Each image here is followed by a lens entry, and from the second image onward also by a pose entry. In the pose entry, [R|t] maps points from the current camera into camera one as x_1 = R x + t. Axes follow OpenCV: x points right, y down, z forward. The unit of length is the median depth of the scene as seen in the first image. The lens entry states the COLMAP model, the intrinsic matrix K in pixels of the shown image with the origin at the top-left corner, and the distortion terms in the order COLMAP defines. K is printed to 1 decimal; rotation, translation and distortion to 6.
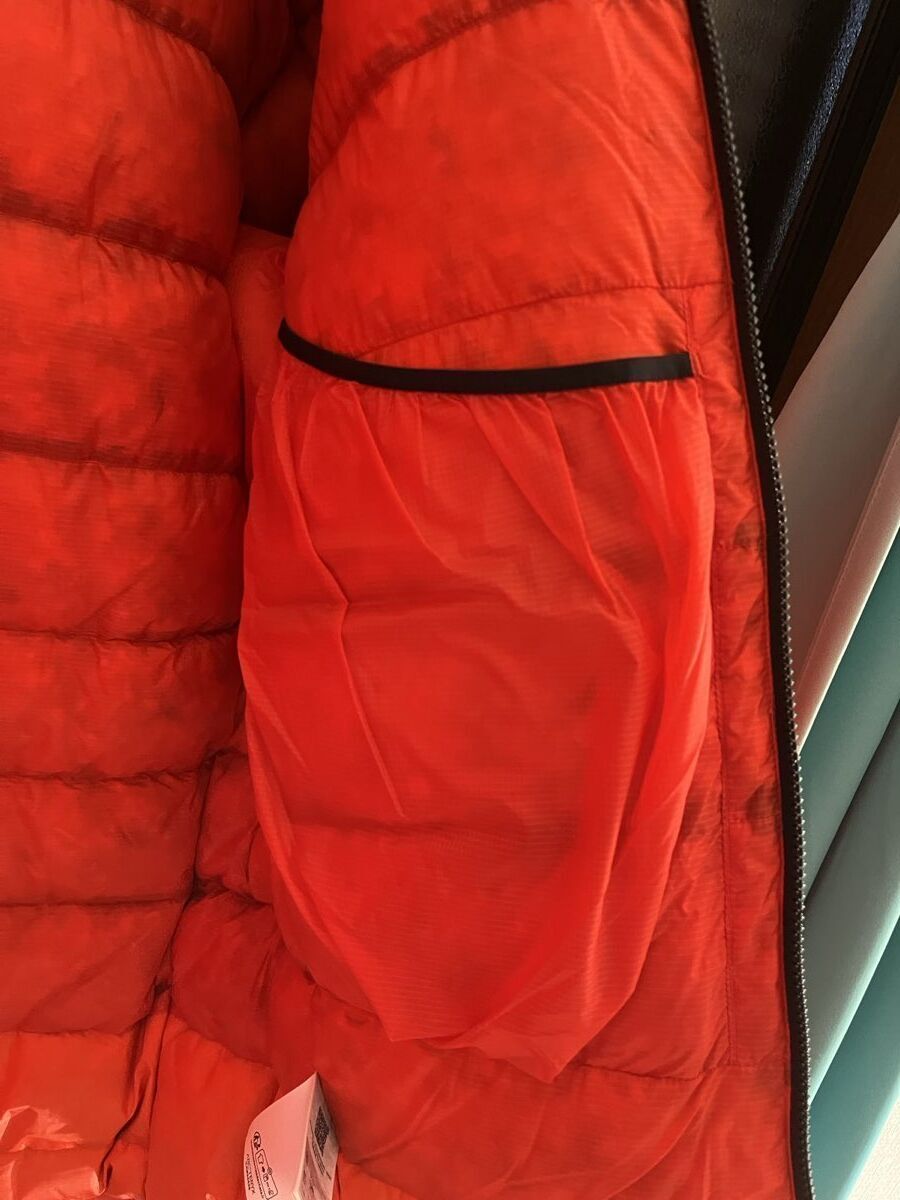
lens RADIAL K [[923.2, 0, 450.0], [0, 923.2, 600.0], [0, 0, 1]] dist [0.043945, -0.089197]
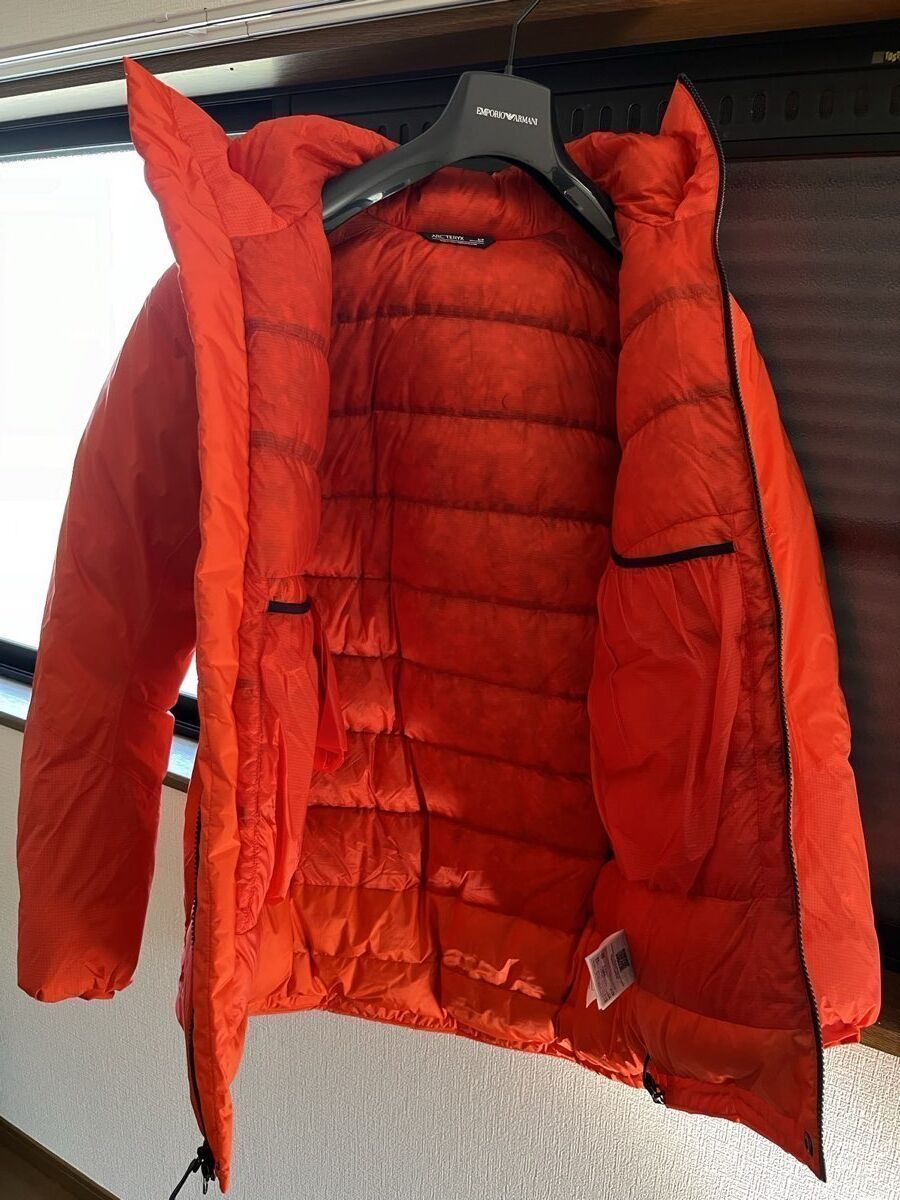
lens RADIAL K [[923.2, 0, 450.0], [0, 923.2, 600.0], [0, 0, 1]] dist [0.043945, -0.089197]
pose [[0.757643, -0.051471, -0.650637, 1.148858], [-0.093054, 0.978183, -0.185741, 0.334493], [0.646002, 0.201270, 0.736323, -1.010710]]
